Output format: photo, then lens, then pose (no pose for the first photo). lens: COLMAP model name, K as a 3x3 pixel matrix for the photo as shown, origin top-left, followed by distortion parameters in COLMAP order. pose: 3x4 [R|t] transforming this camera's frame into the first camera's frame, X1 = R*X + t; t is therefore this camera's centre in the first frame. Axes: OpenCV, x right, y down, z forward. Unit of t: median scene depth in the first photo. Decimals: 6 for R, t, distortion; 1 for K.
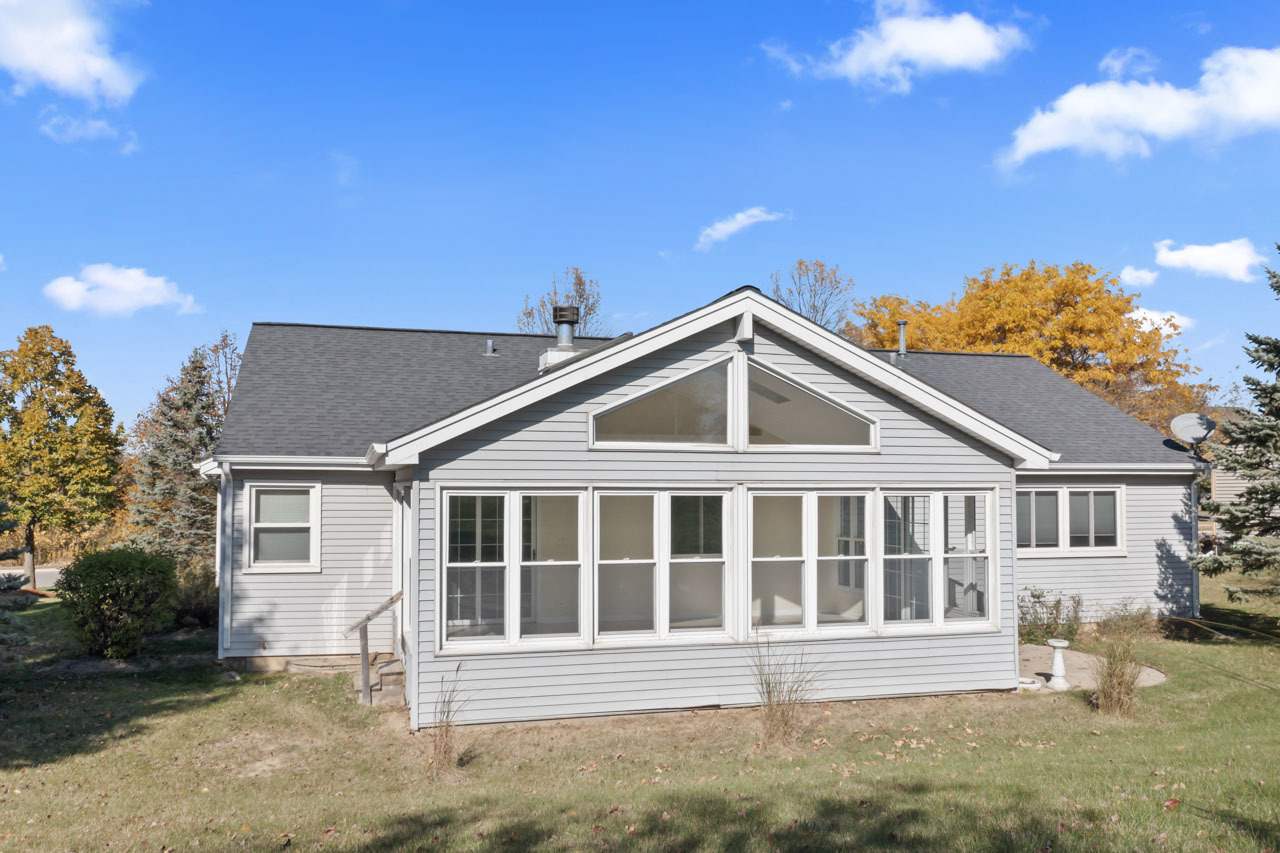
lens RADIAL K [[1033.5, 0, 647.5], [0, 1033.5, 453.8], [0, 0, 1]] dist [0.005064, 0.011770]
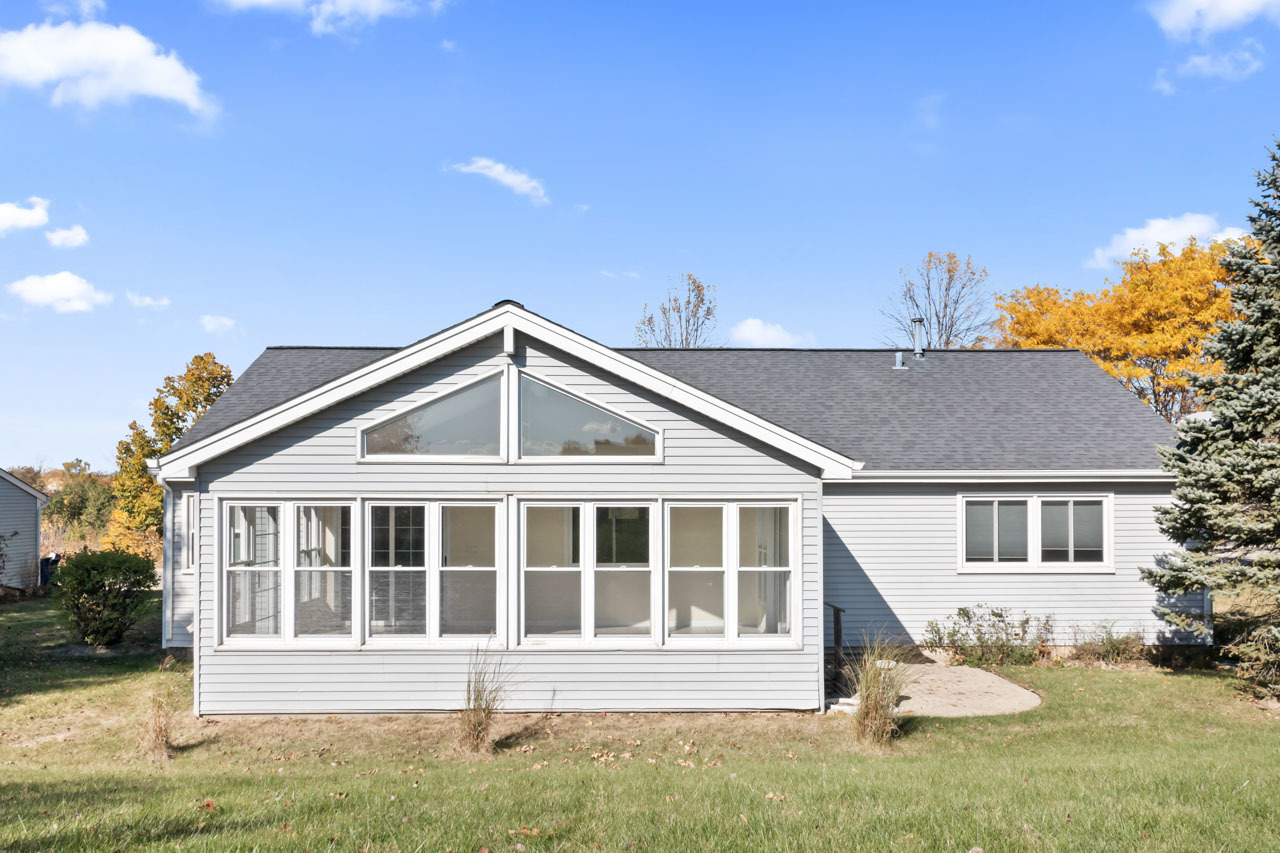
lens RADIAL K [[1033.5, 0, 621.4], [0, 1033.5, 490.6], [0, 0, 1]] dist [0.005064, 0.011770]
pose [[0.964510, -0.001473, -0.264041, 0.372532], [0.009514, 0.999529, 0.029177, -0.003132], [0.263873, -0.030653, 0.964070, 0.036700]]
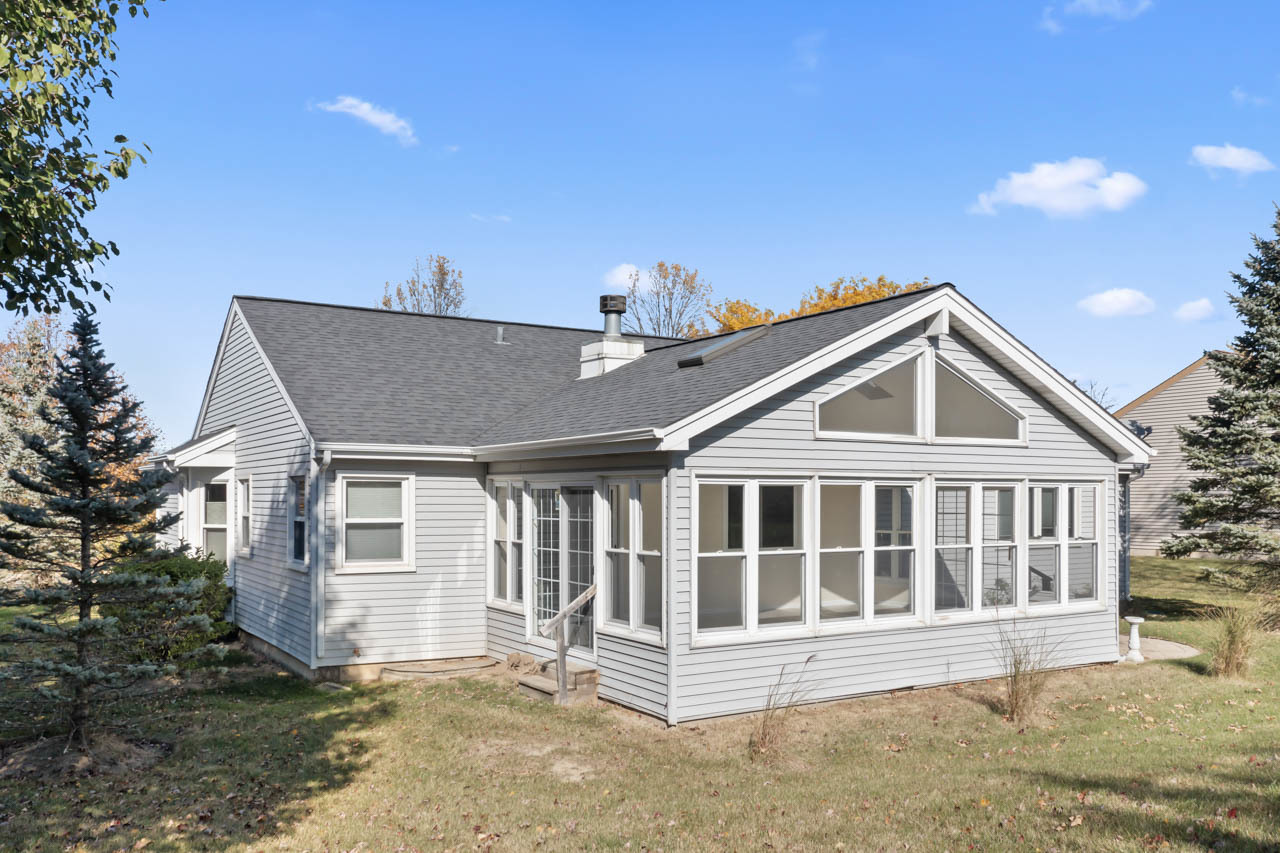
lens RADIAL K [[1033.5, 0, 675.8], [0, 1033.5, 499.5], [0, 0, 1]] dist [0.005064, 0.011770]
pose [[0.961895, -0.001800, 0.273415, -0.352679], [-0.008984, 0.999230, 0.038186, 0.013531], [-0.273273, -0.039187, 0.961138, 0.054996]]
